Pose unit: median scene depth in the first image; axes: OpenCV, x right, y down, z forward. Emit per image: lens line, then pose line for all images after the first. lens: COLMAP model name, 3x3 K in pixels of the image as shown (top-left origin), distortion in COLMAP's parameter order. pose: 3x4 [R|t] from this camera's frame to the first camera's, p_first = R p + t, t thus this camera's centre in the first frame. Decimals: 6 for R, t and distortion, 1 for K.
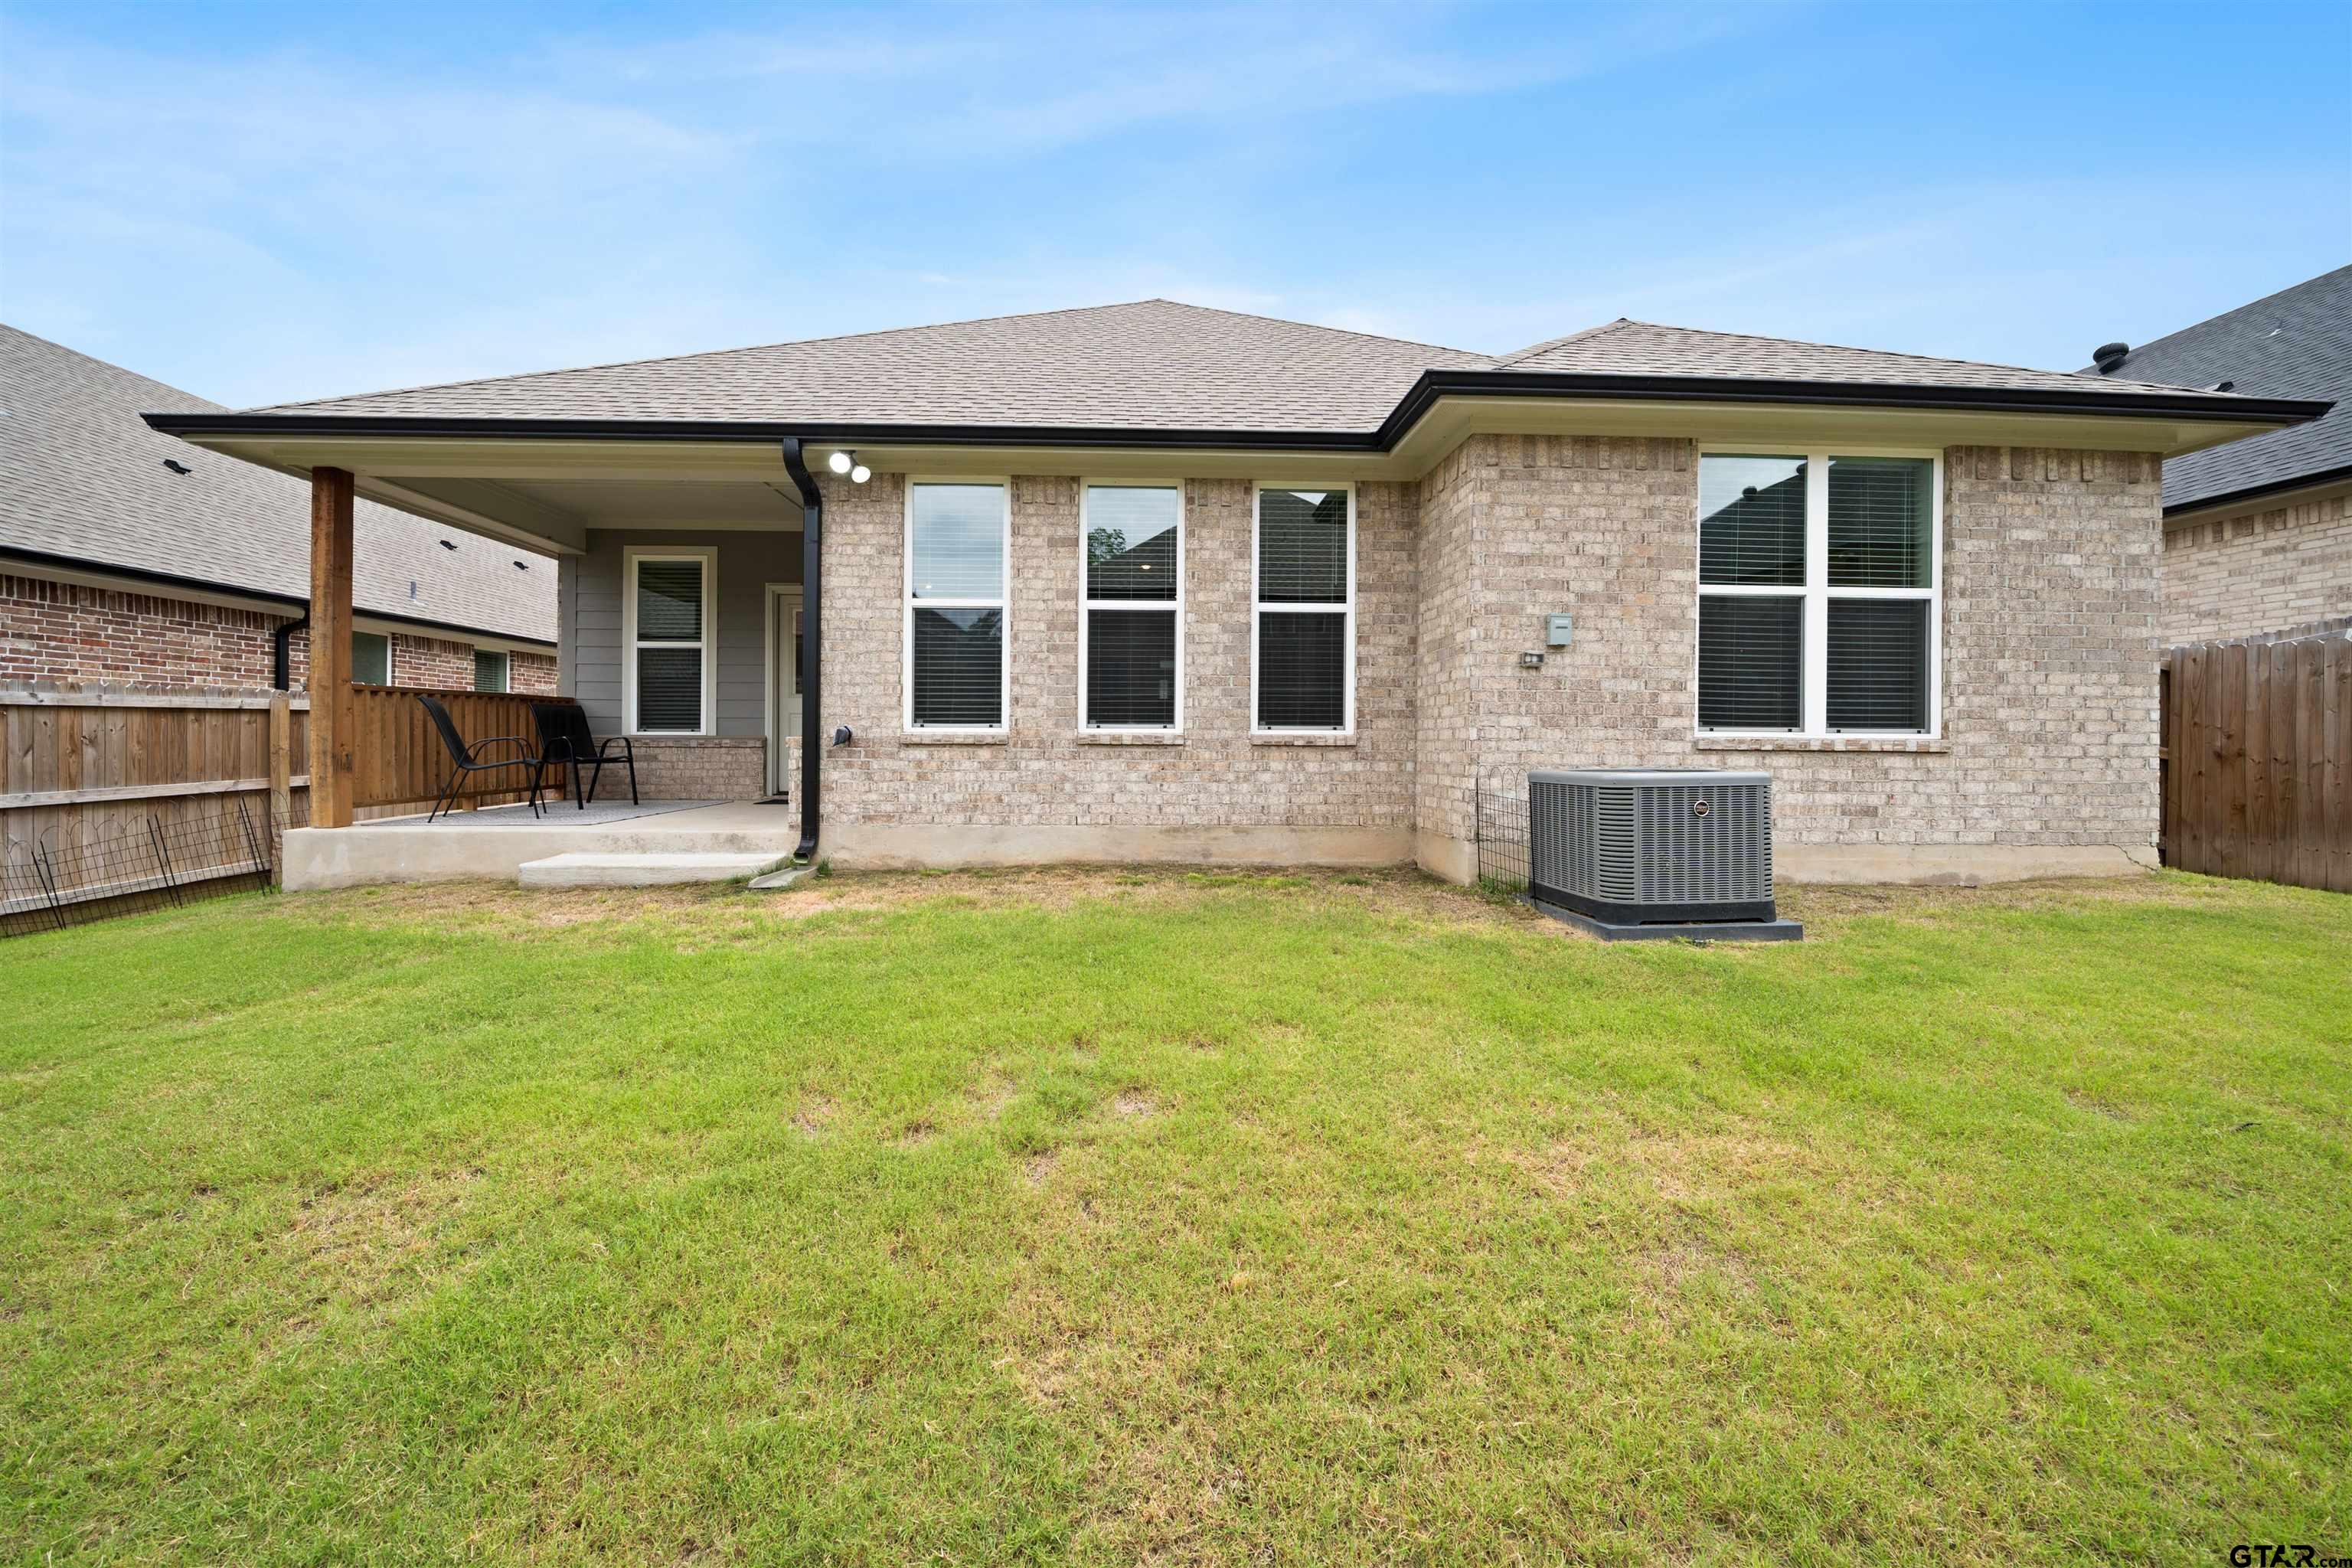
lens RADIAL K [[850.9, 0, 1165.1], [0, 850.9, 744.0], [0, 0, 1]] dist [-0.008486, 0.000018]
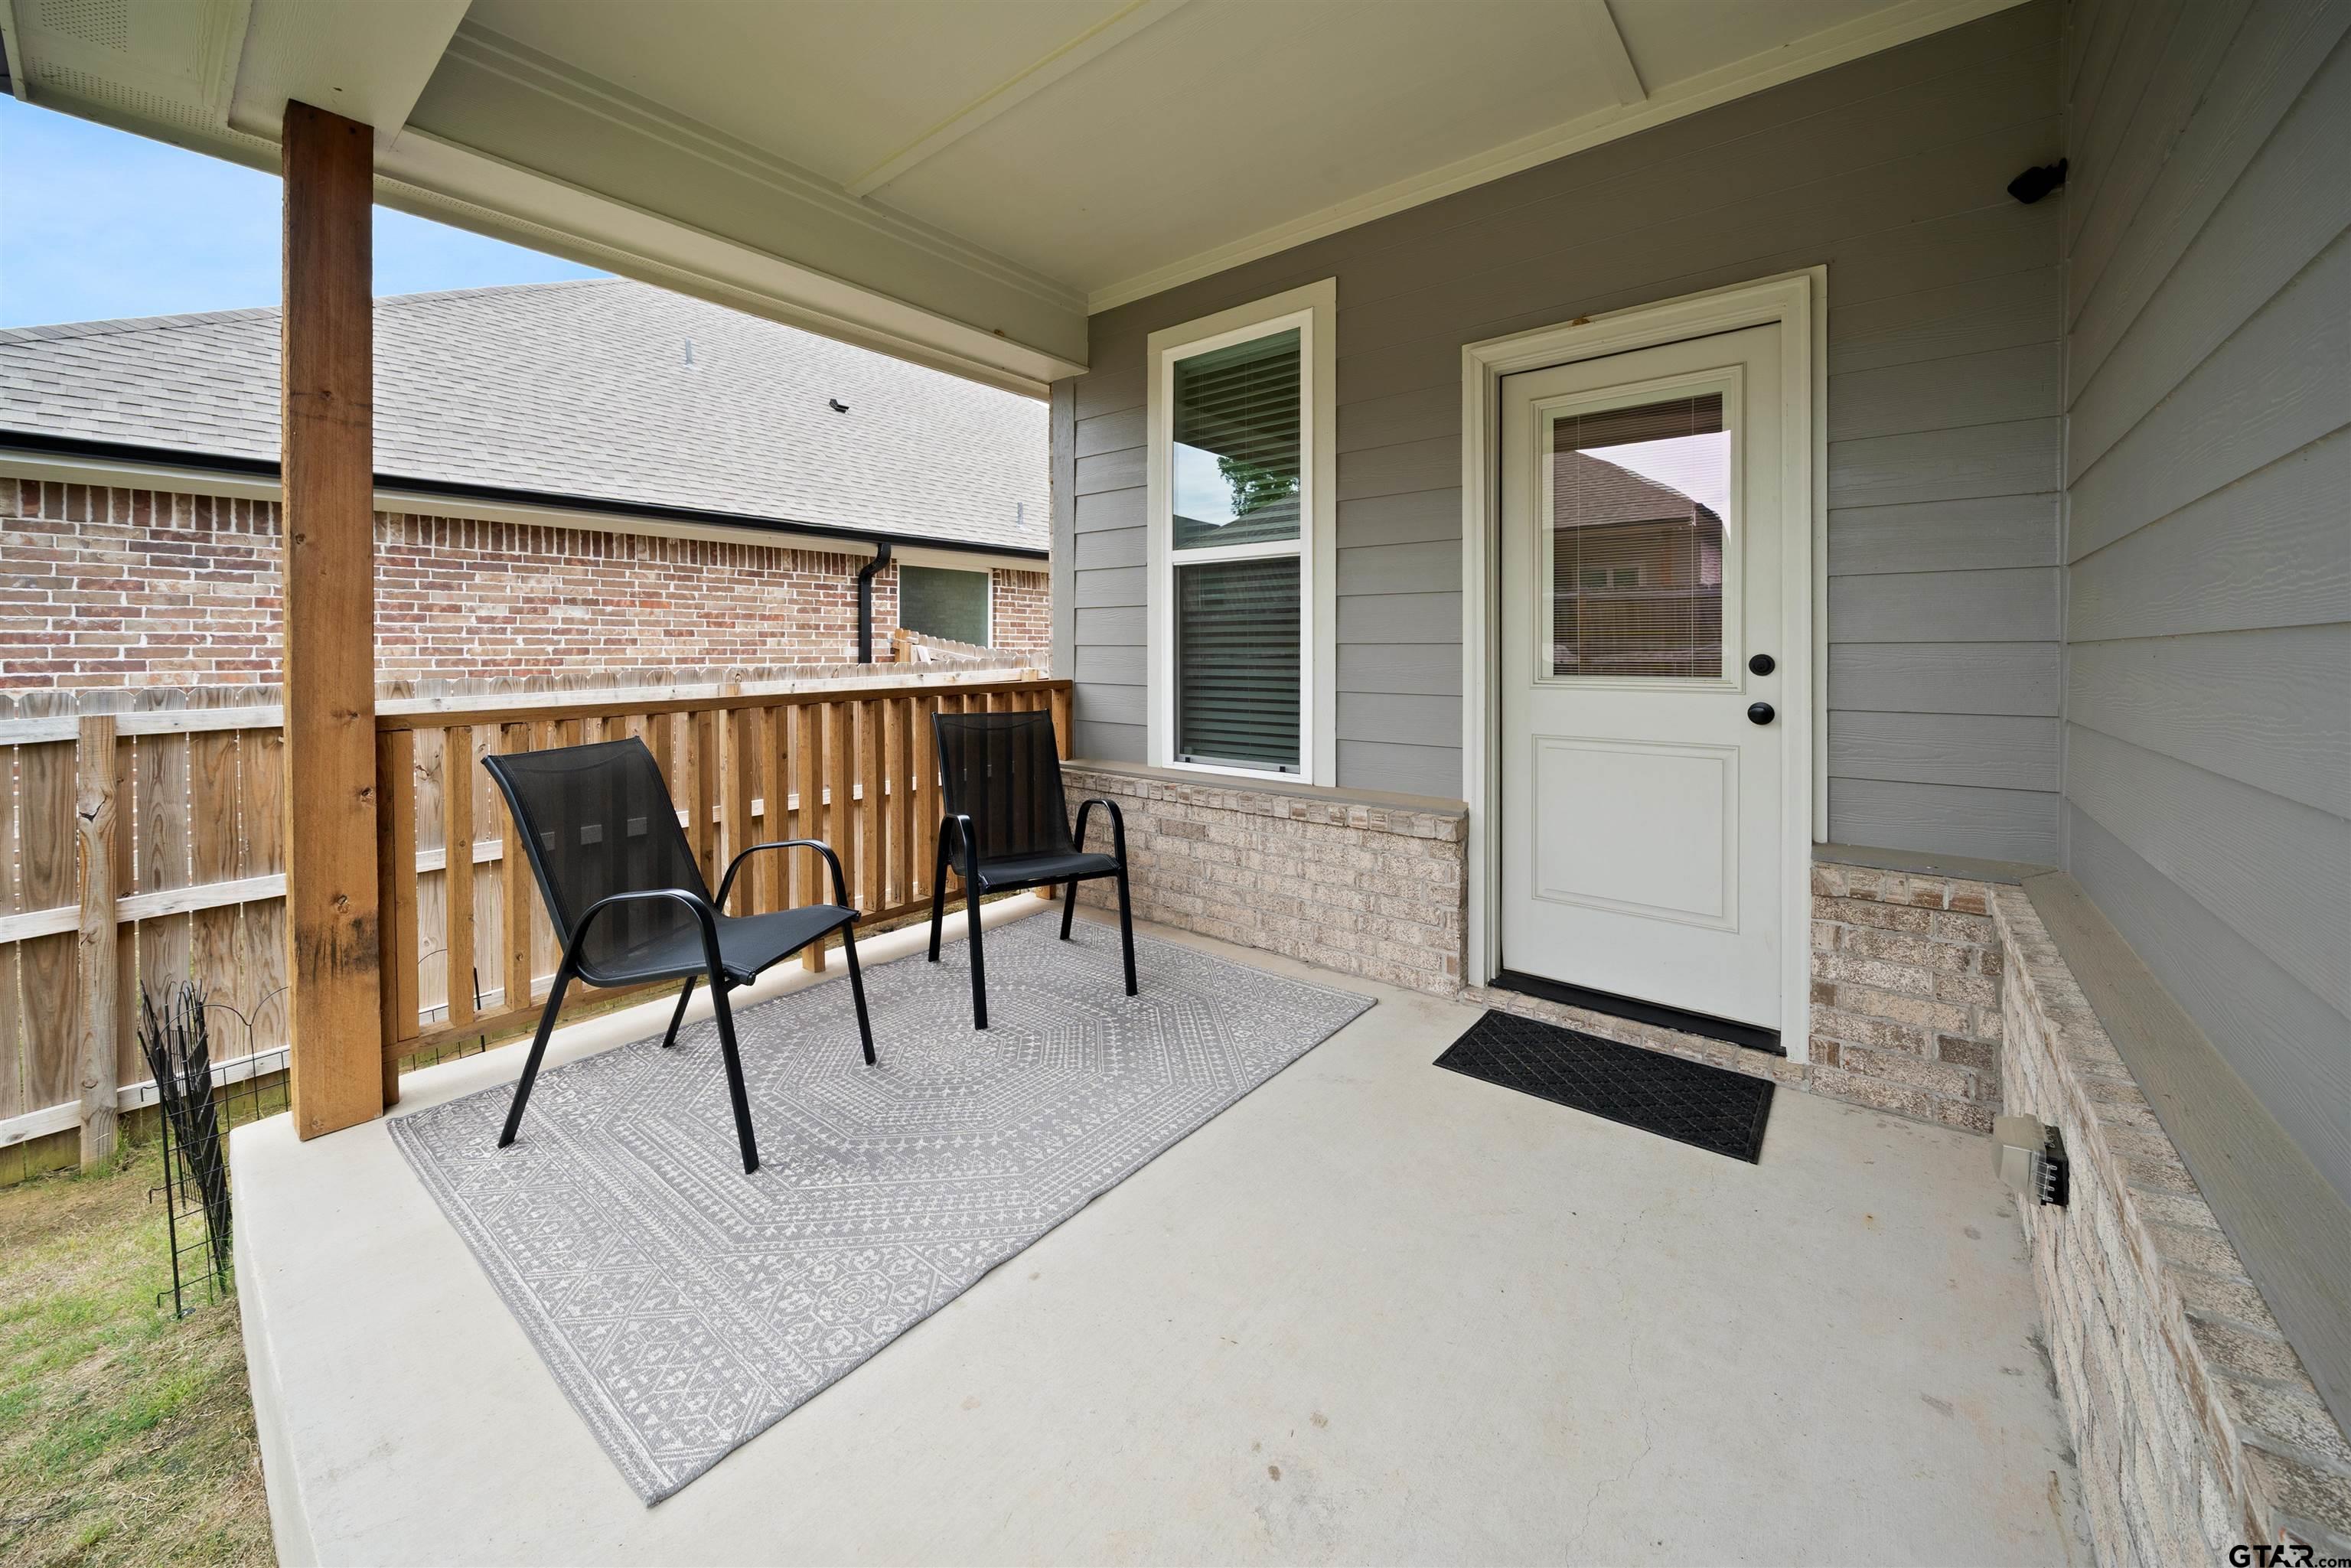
lens RADIAL K [[877.2, 0, 1180.9], [0, 877.2, 653.8], [0, 0, 1]] dist [-0.009180, -0.000091]
pose [[0.757075, -0.002216, -0.653324, -0.541712], [0.002926, 0.999996, -0.000001, -0.112994], [0.653322, -0.001911, 0.757078, 1.094730]]
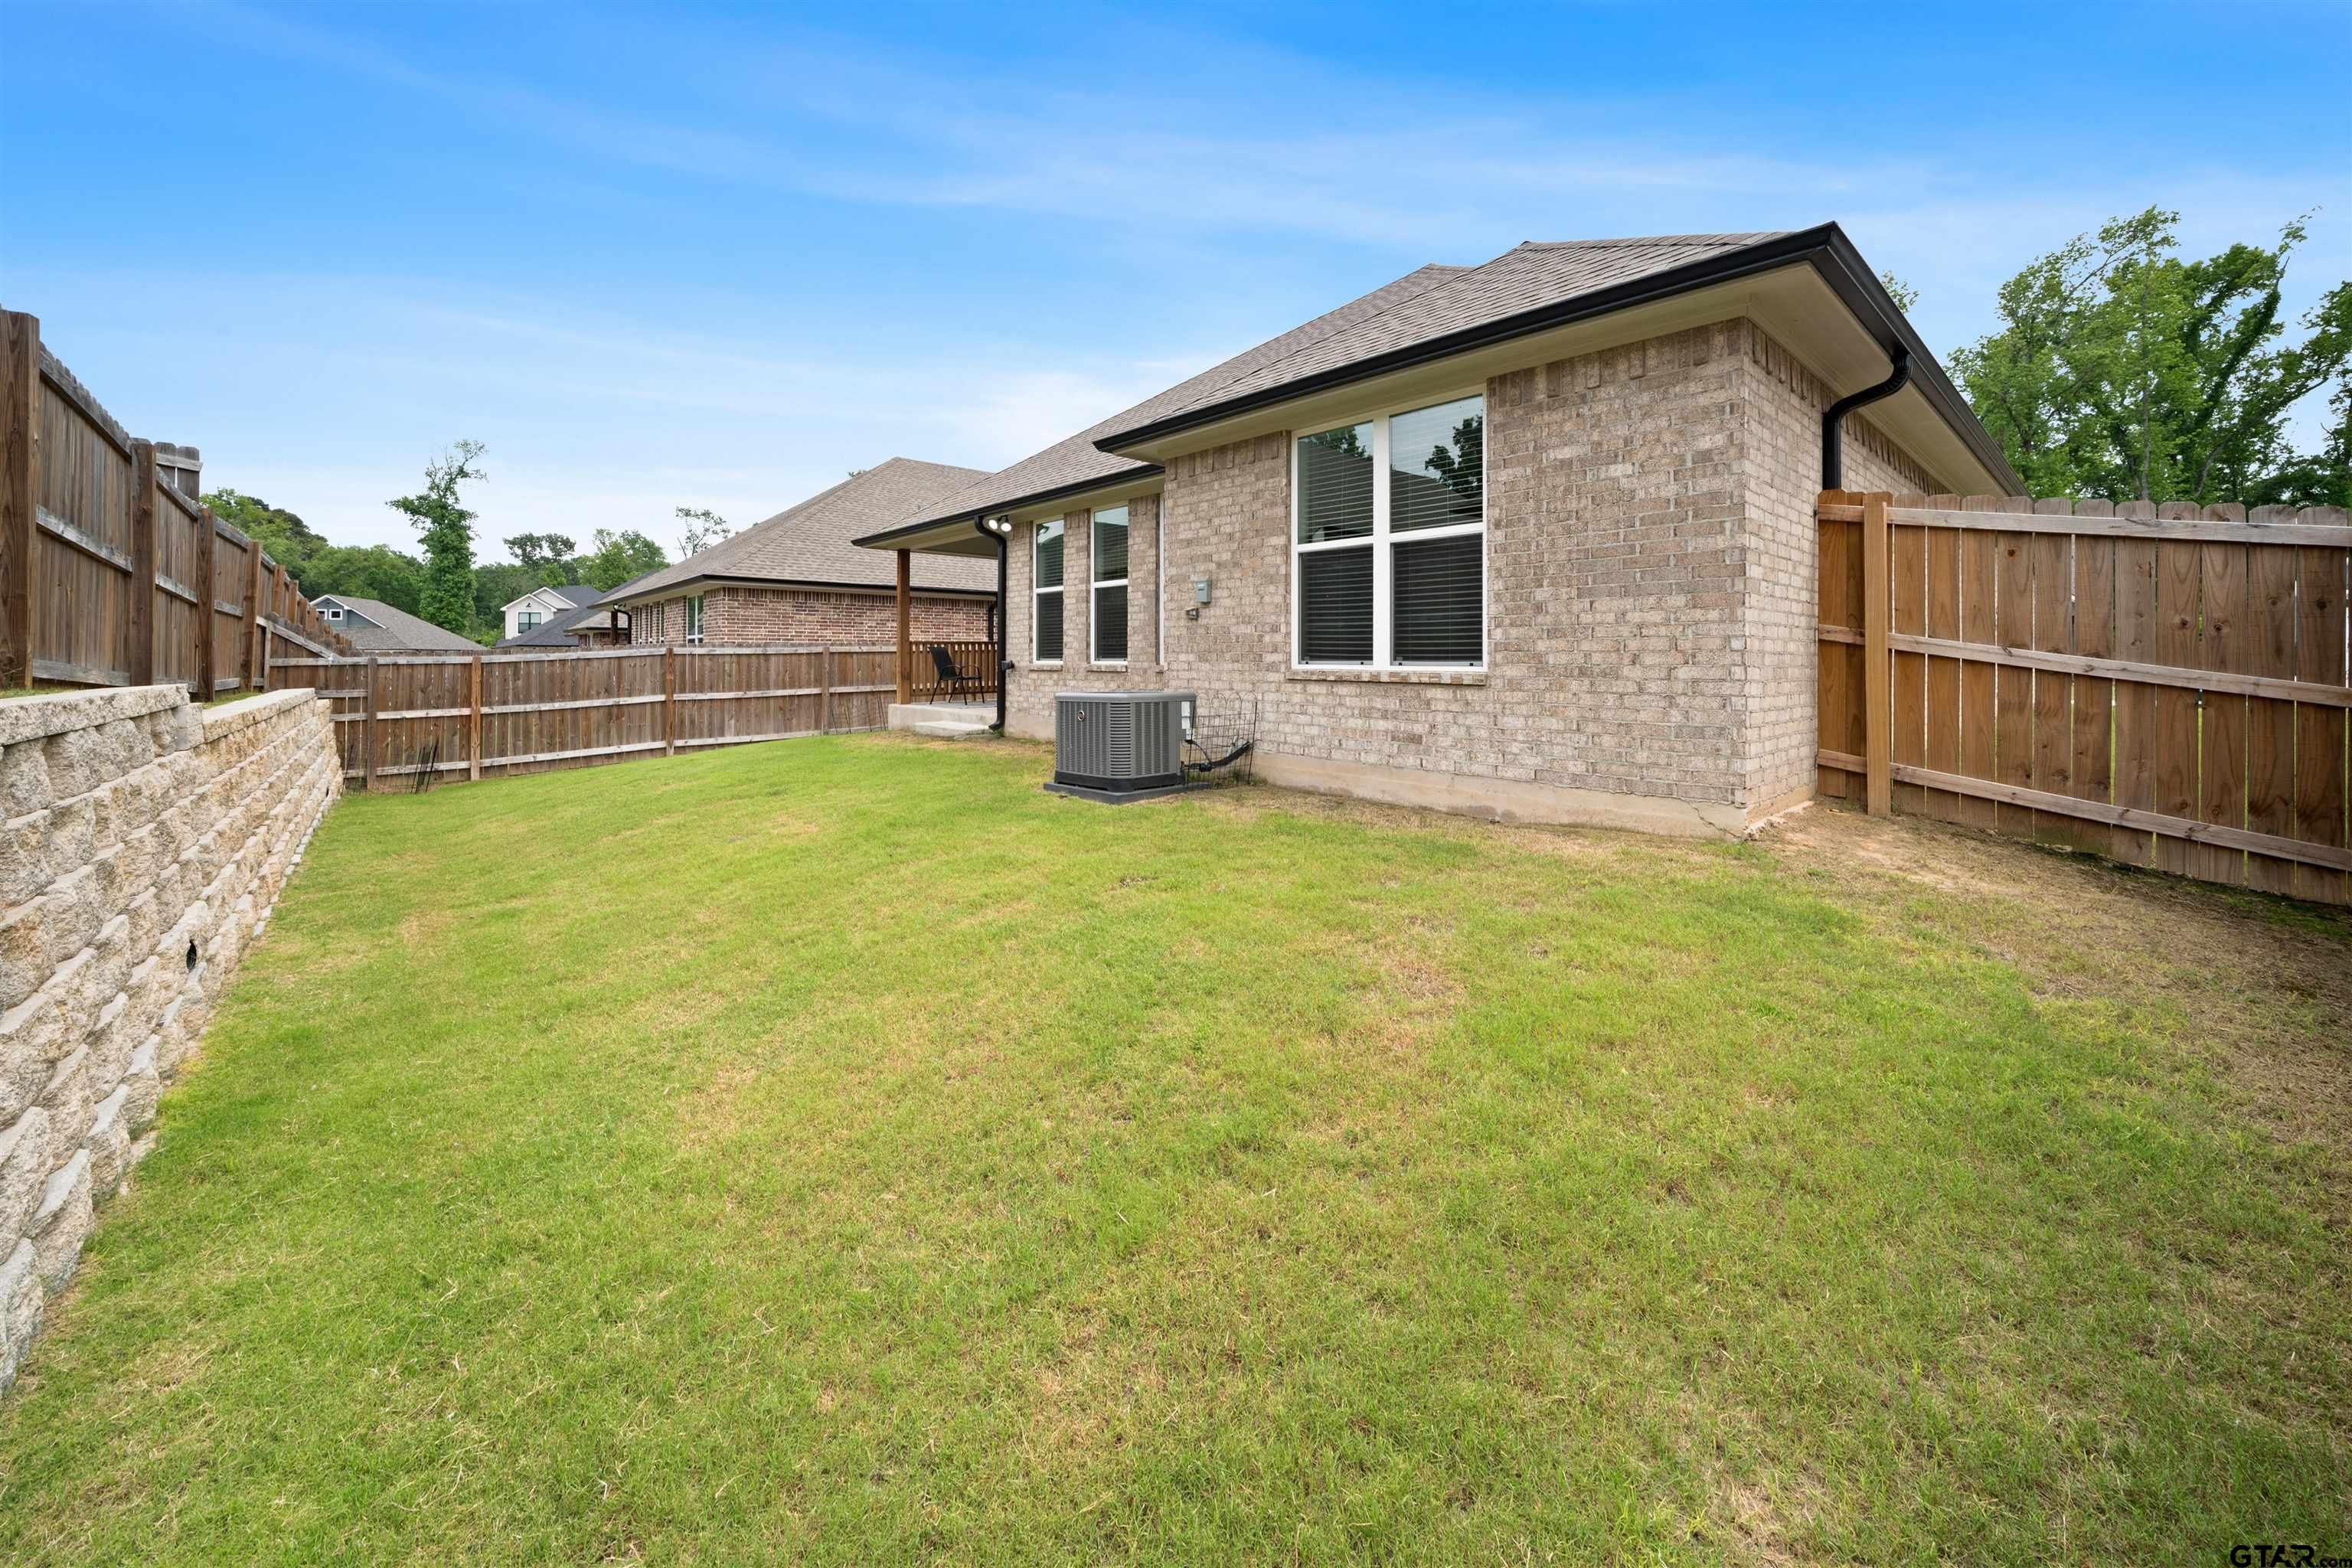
lens RADIAL K [[874.9, 0, 1160.9], [0, 874.9, 638.0], [0, 0, 1]] dist [-0.001324, -0.000080]
pose [[0.632795, -0.023407, -0.773966, 1.474748], [0.005735, 0.999657, -0.025544, -0.021477], [0.774298, 0.011725, 0.632712, 0.045798]]
